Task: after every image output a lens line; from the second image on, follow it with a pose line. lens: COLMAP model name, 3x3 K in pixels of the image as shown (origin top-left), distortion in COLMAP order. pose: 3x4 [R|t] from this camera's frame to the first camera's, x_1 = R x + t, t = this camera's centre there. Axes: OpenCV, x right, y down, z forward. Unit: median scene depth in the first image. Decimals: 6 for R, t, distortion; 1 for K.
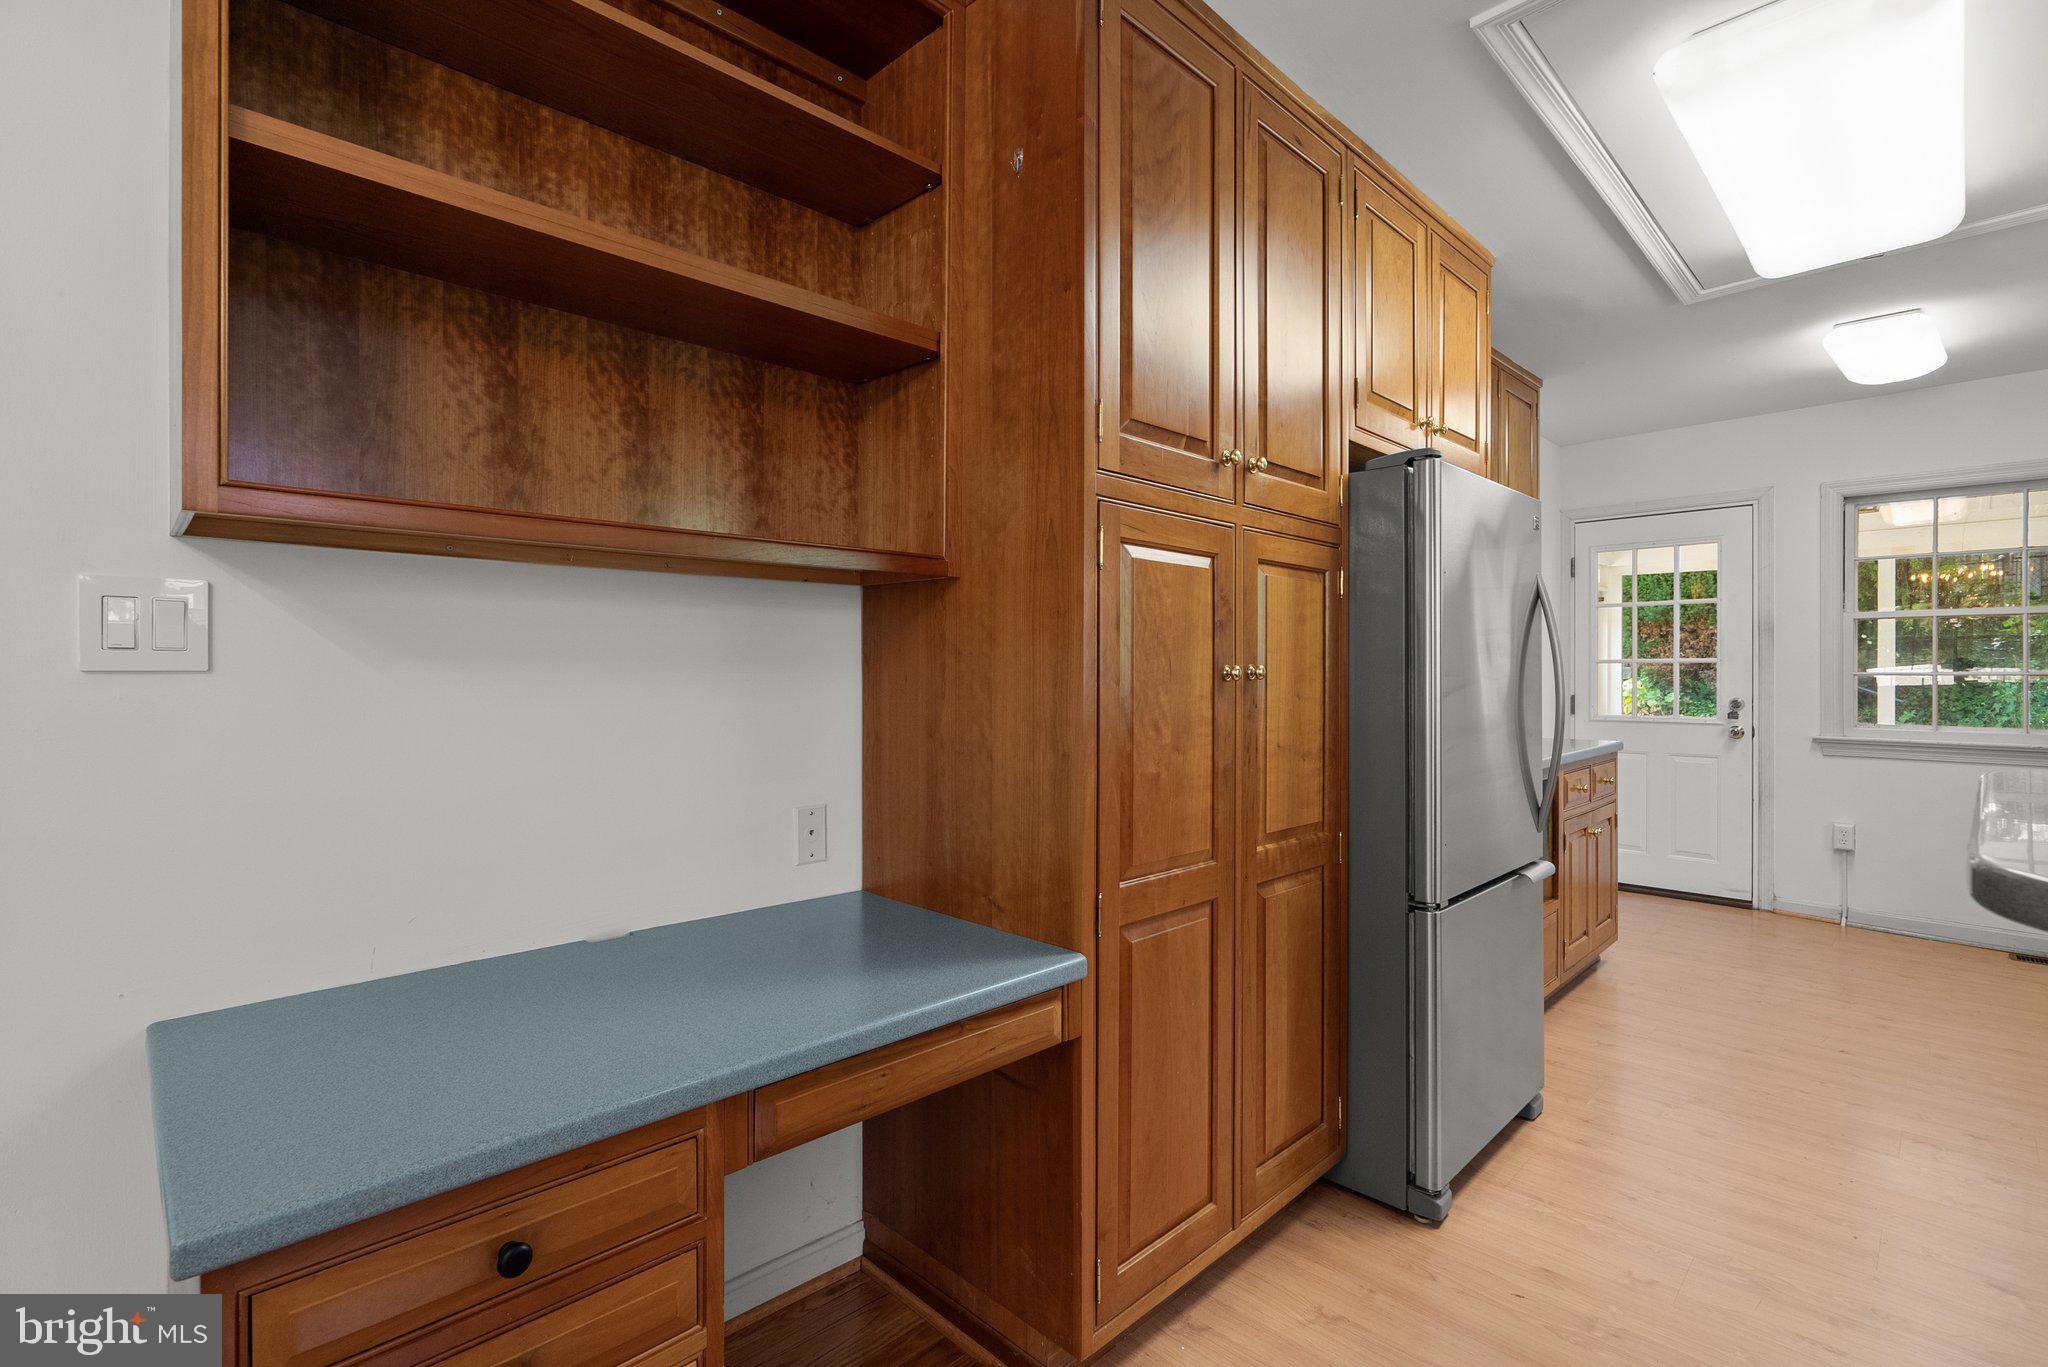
lens RADIAL K [[938.7, 0, 1030.4], [0, 938.7, 683.9], [0, 0, 1]] dist [-0.001207, 0.000044]
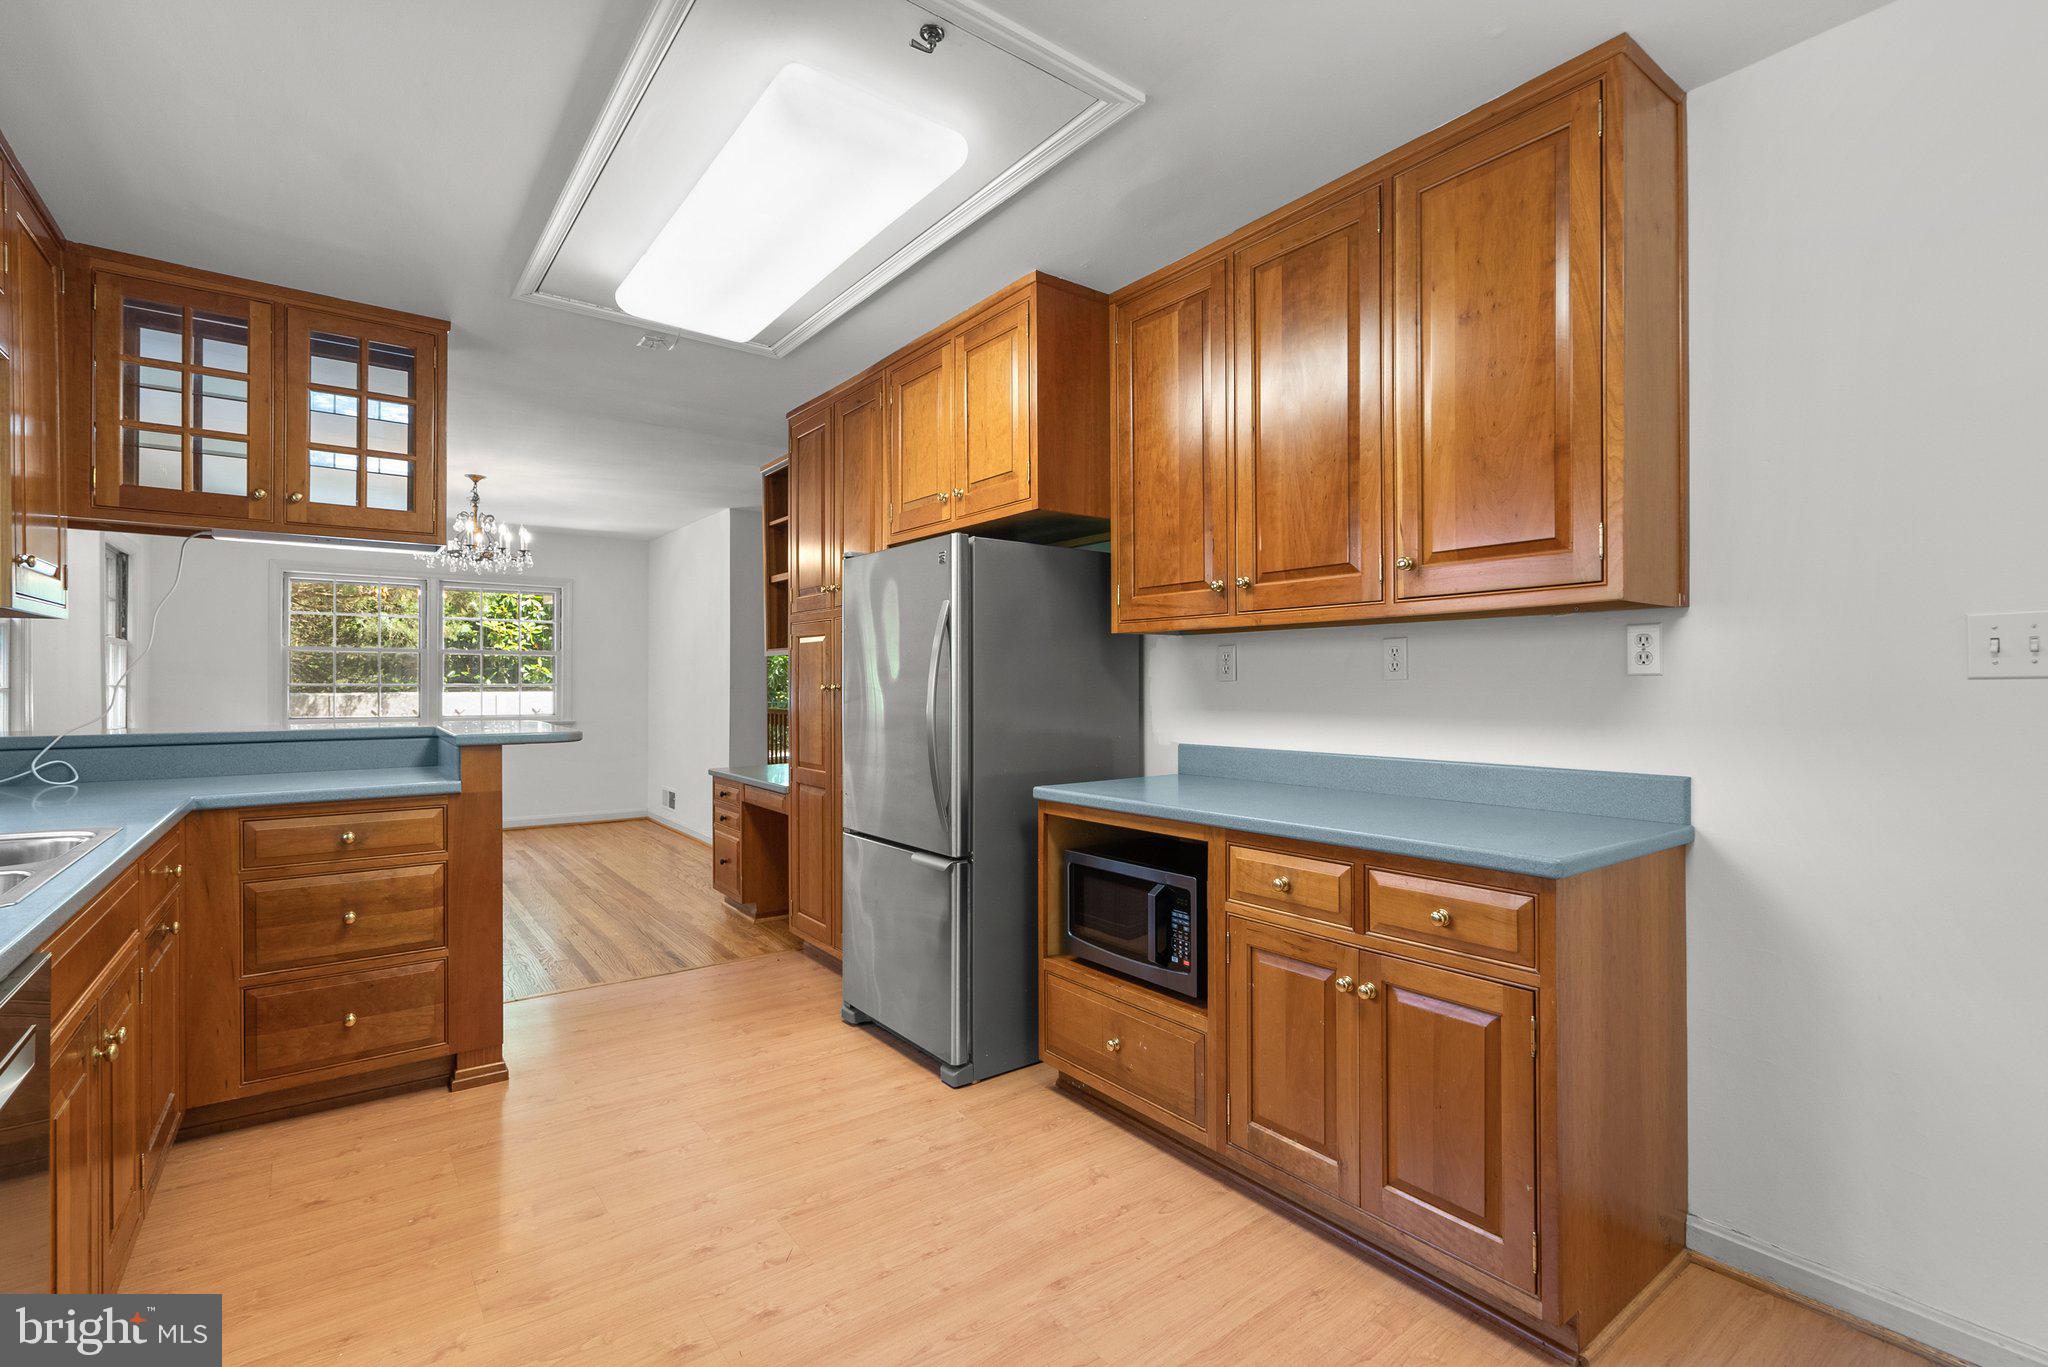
lens RADIAL K [[938.7, 0, 1030.4], [0, 938.7, 683.9], [0, 0, 1]] dist [-0.001207, 0.000044]
pose [[-0.136499, 0.000315, -0.990640, 2.327767], [-0.003232, 0.999994, 0.000764, -0.022066], [0.990635, 0.003306, -0.136497, 1.775078]]
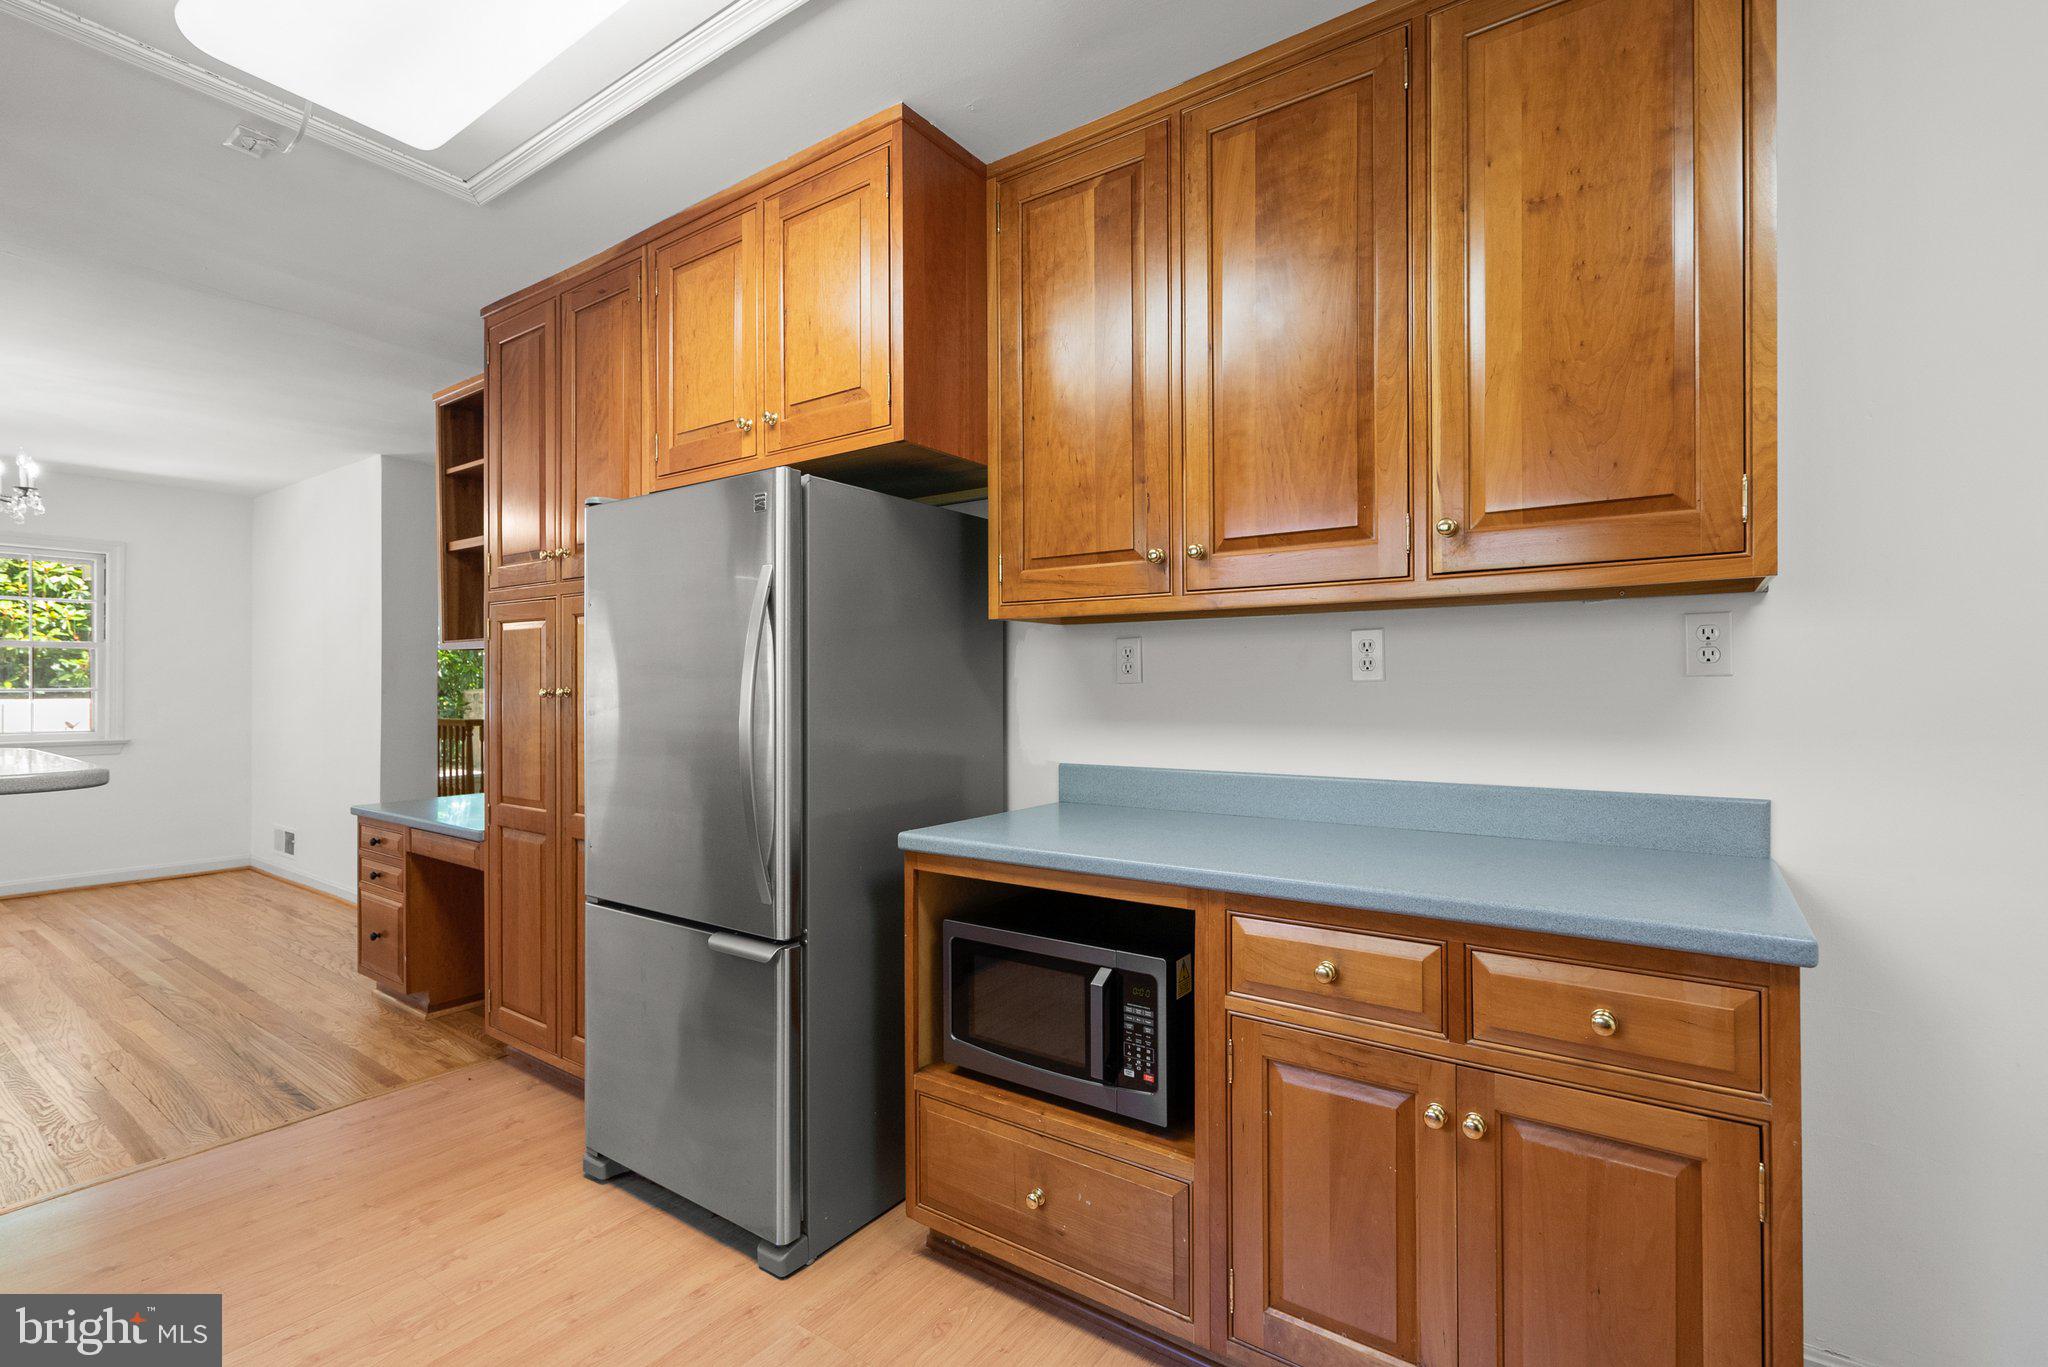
lens RADIAL K [[938.7, 0, 1030.4], [0, 938.7, 683.9], [0, 0, 1]] dist [-0.001207, 0.000044]
pose [[0.165932, -0.002207, -0.986135, 1.894550], [-0.001730, 0.999995, -0.002530, -0.022035], [0.986136, 0.002126, 0.165927, 1.536592]]
